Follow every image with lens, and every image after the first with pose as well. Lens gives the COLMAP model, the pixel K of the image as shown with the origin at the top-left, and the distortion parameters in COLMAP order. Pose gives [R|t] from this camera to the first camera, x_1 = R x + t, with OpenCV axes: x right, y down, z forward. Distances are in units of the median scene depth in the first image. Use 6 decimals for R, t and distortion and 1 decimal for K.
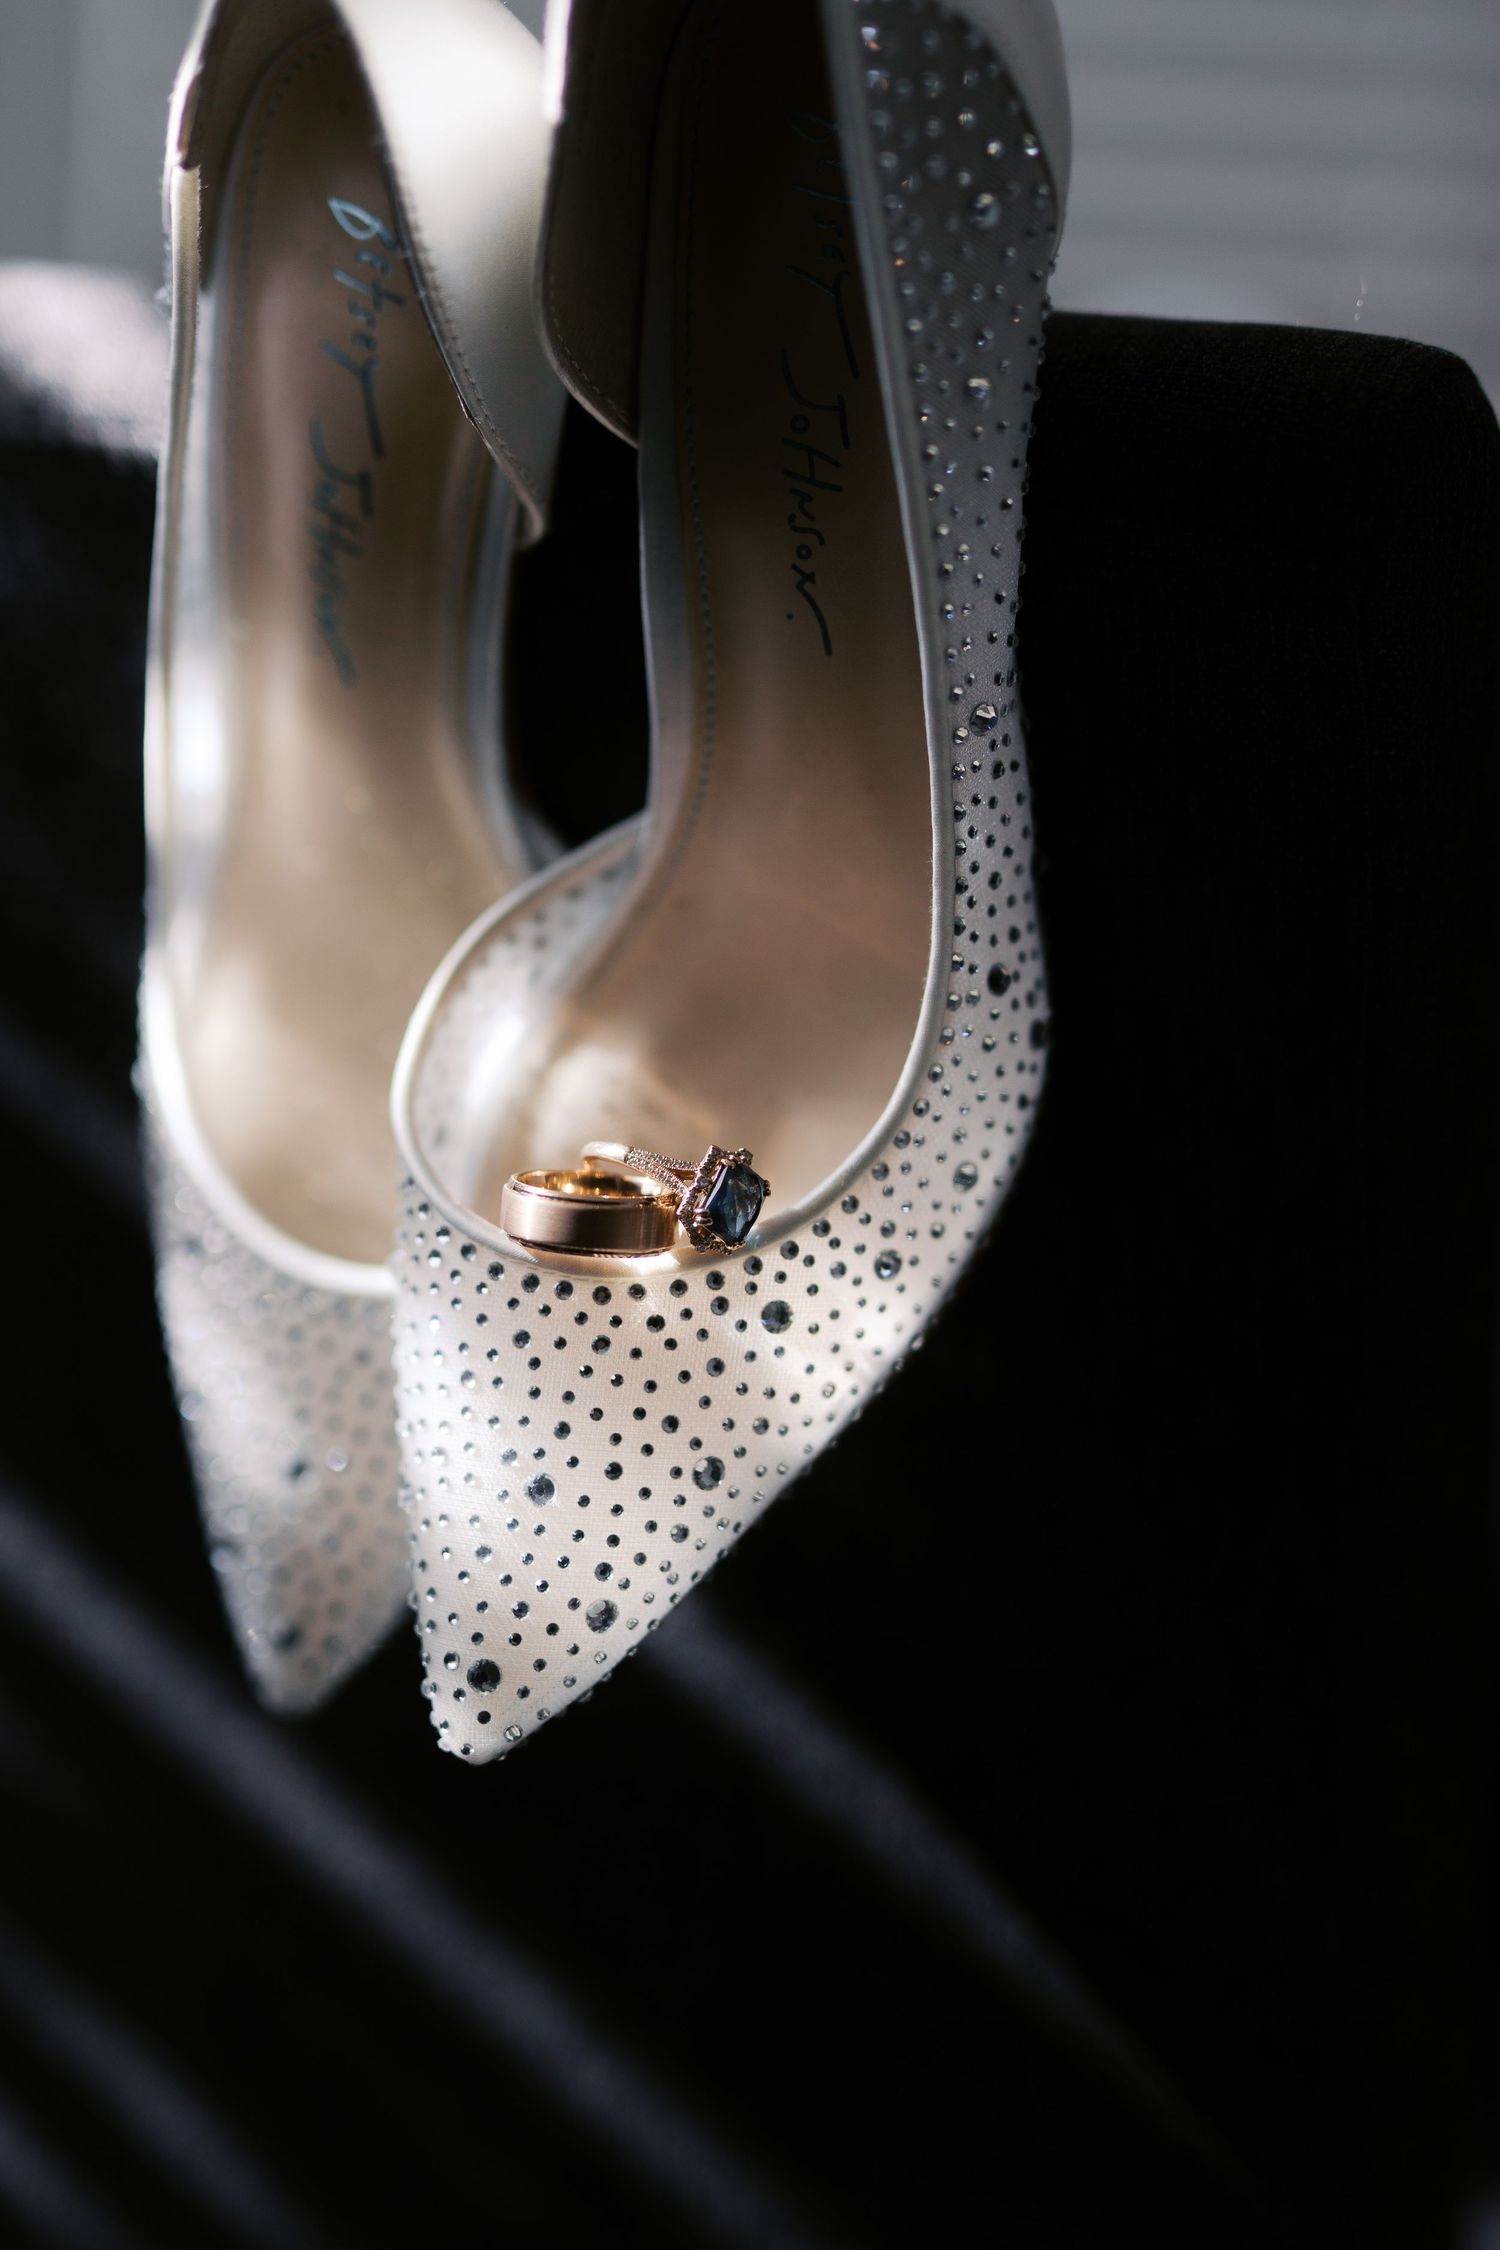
lens RADIAL K [[3627.2, 0, 750.0], [0, 3627.2, 1125.0], [0, 0, 1]] dist [0.007192, -0.045008]
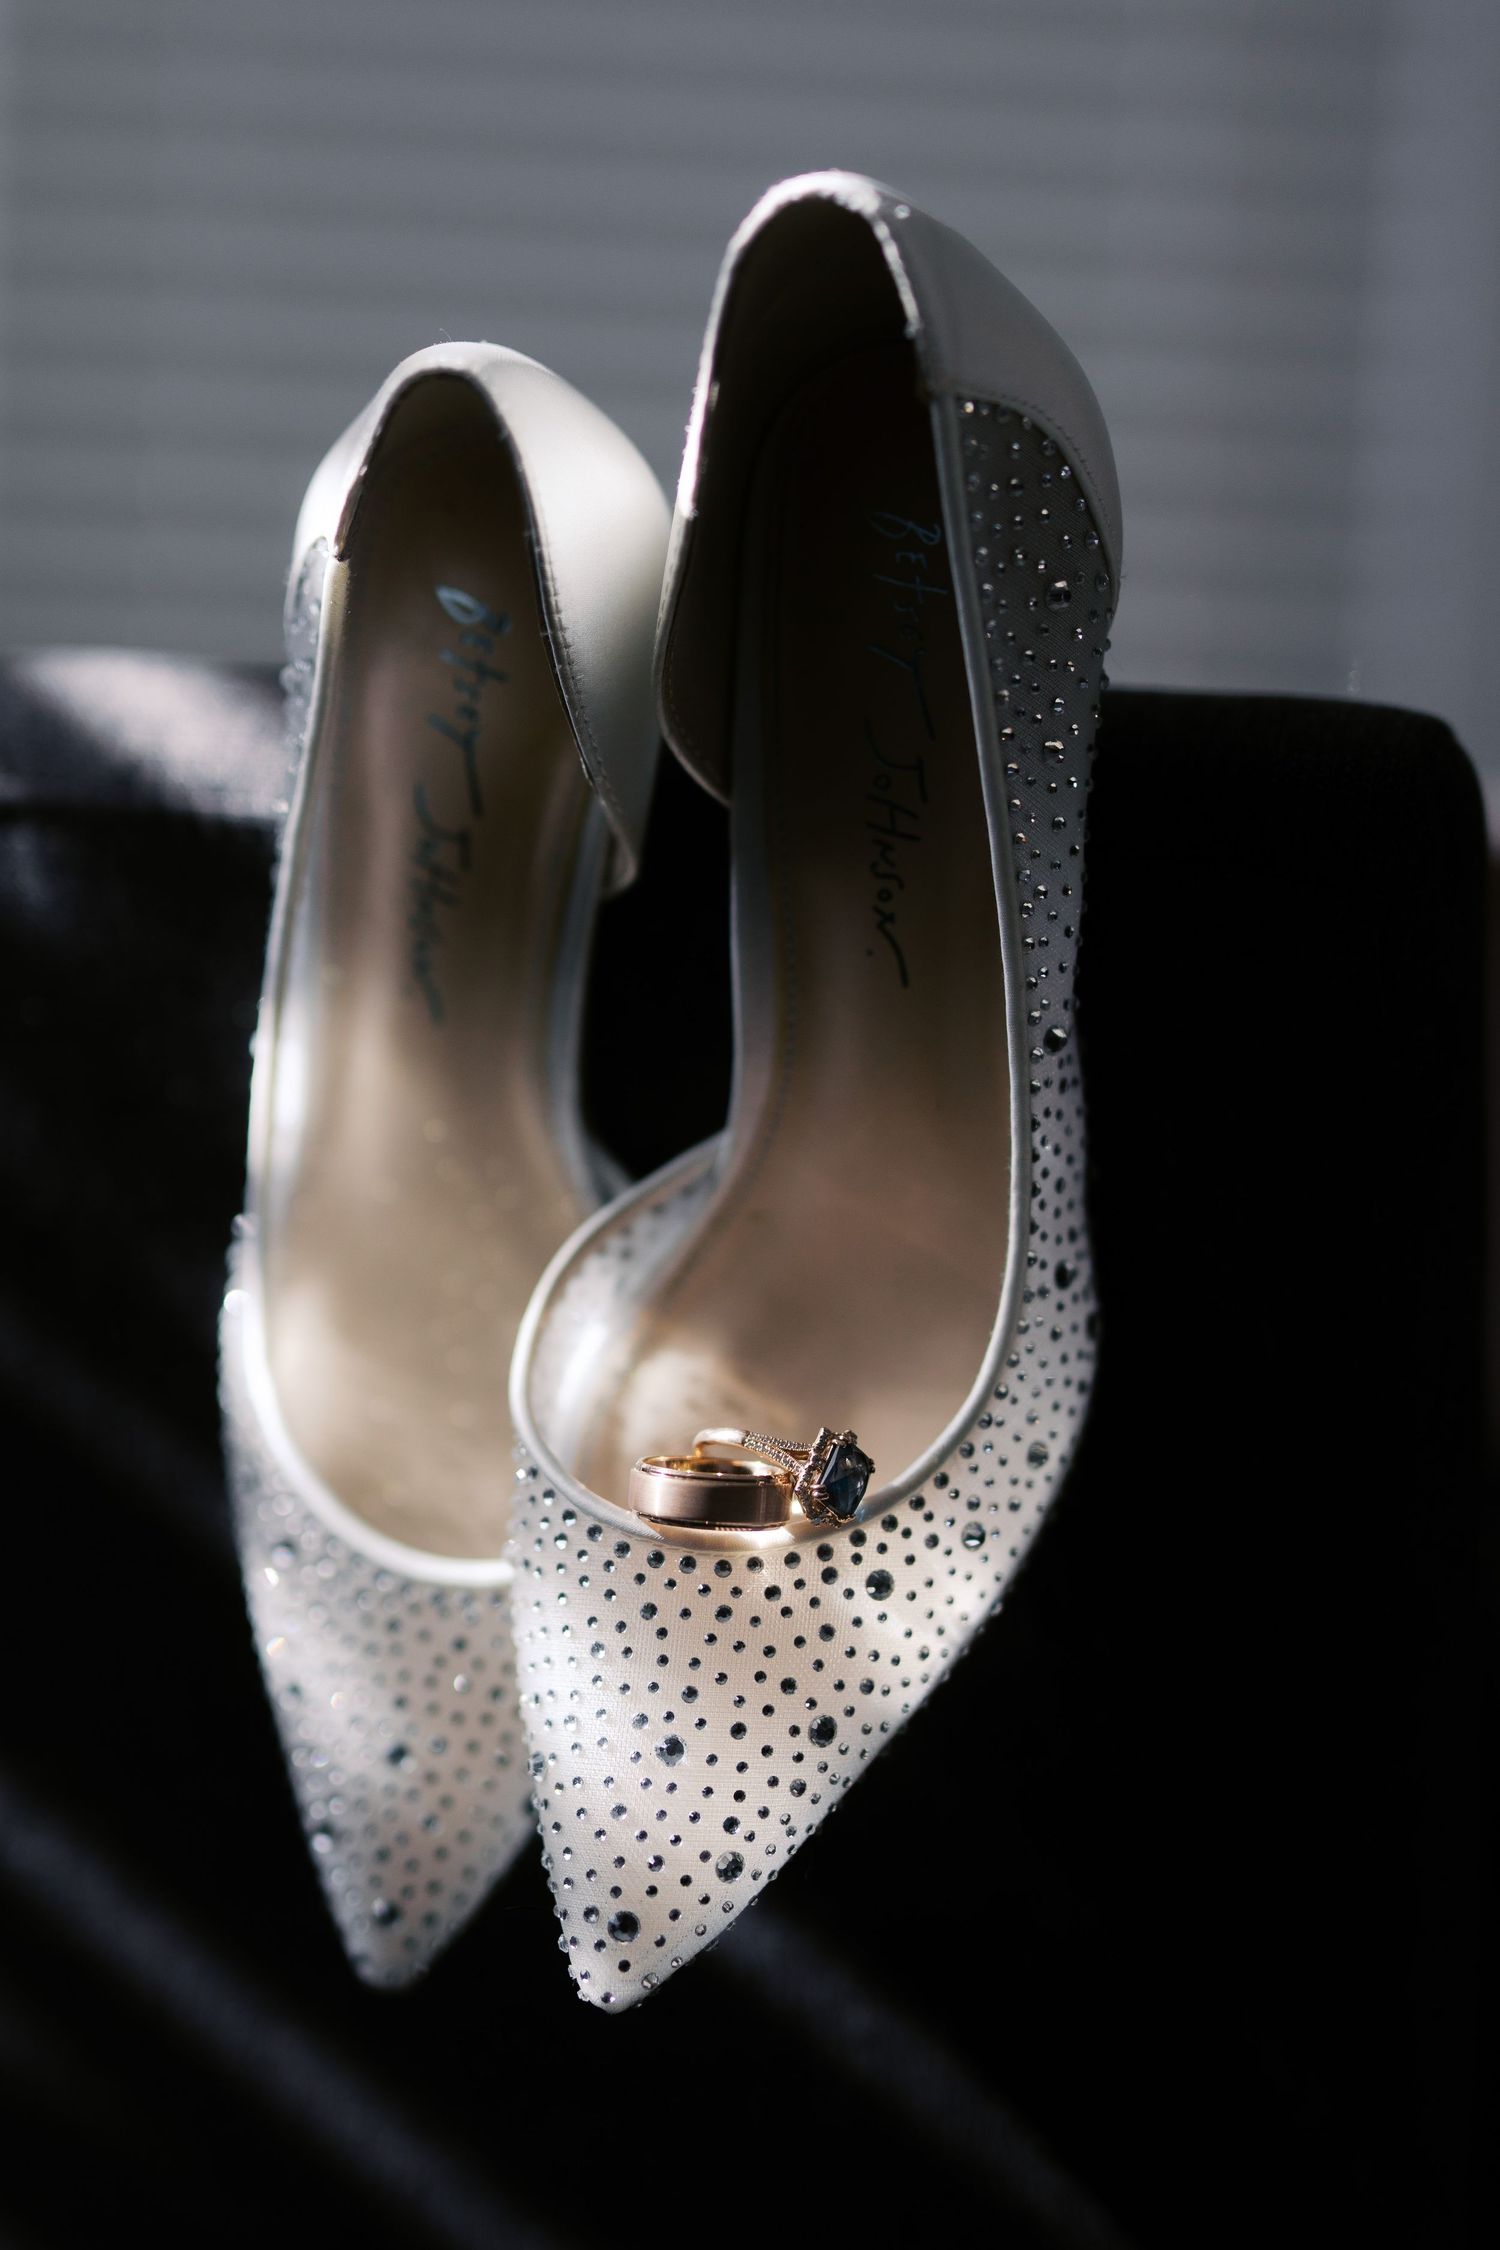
lens RADIAL K [[3627.2, 0, 750.0], [0, 3627.2, 1125.0], [0, 0, 1]] dist [0.007192, -0.045008]
pose [[0.995481, -0.014458, 0.093852, -0.132119], [0.024674, 0.993776, -0.108626, 0.032880], [-0.091697, 0.110451, 0.989642, -0.094646]]
